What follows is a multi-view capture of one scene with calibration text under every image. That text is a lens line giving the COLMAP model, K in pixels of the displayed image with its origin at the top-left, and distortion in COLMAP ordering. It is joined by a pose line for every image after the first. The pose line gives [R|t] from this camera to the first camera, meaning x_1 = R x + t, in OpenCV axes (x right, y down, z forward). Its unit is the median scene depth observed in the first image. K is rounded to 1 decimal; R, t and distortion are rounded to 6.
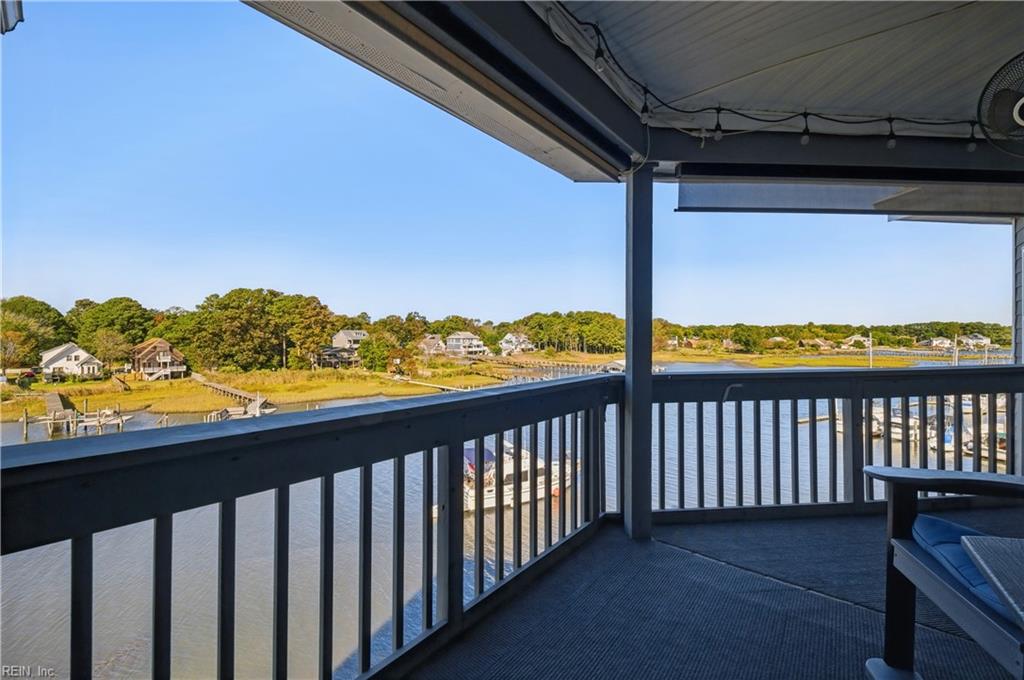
lens RADIAL K [[402.2, 0, 510.0], [0, 402.2, 335.5], [0, 0, 1]] dist [-0.016650, -0.000670]
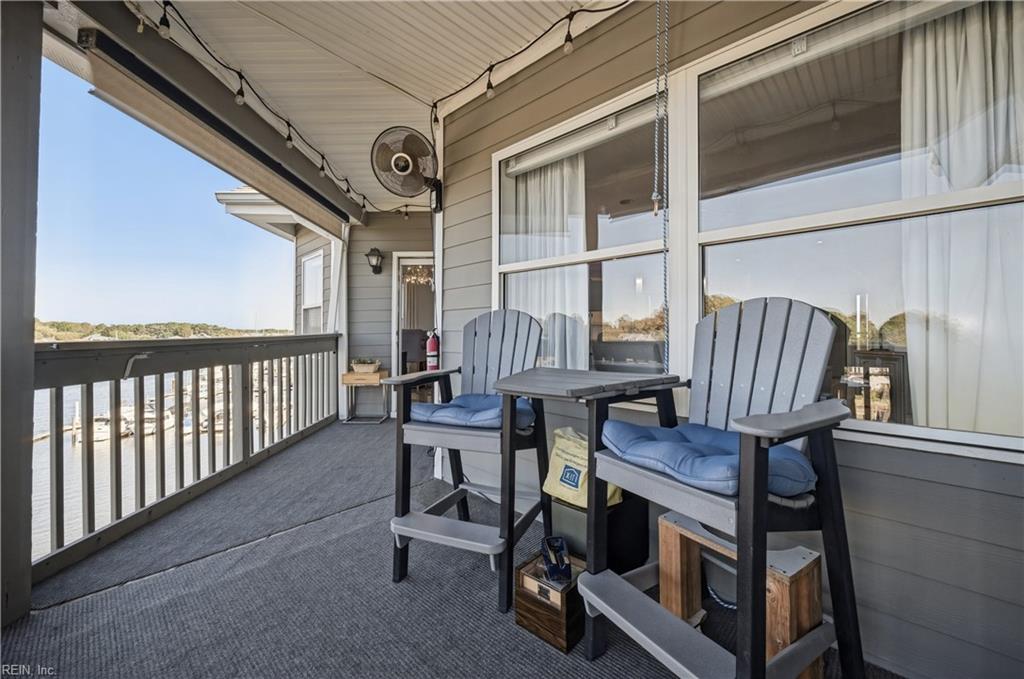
lens RADIAL K [[402.2, 0, 510.9], [0, 402.2, 334.6], [0, 0, 1]] dist [-0.016650, -0.000670]
pose [[0.055557, -0.009000, 0.998415, -0.208990], [0.003699, 0.999954, 0.008808, 0.088509], [-0.998449, 0.003204, 0.055588, 0.256098]]
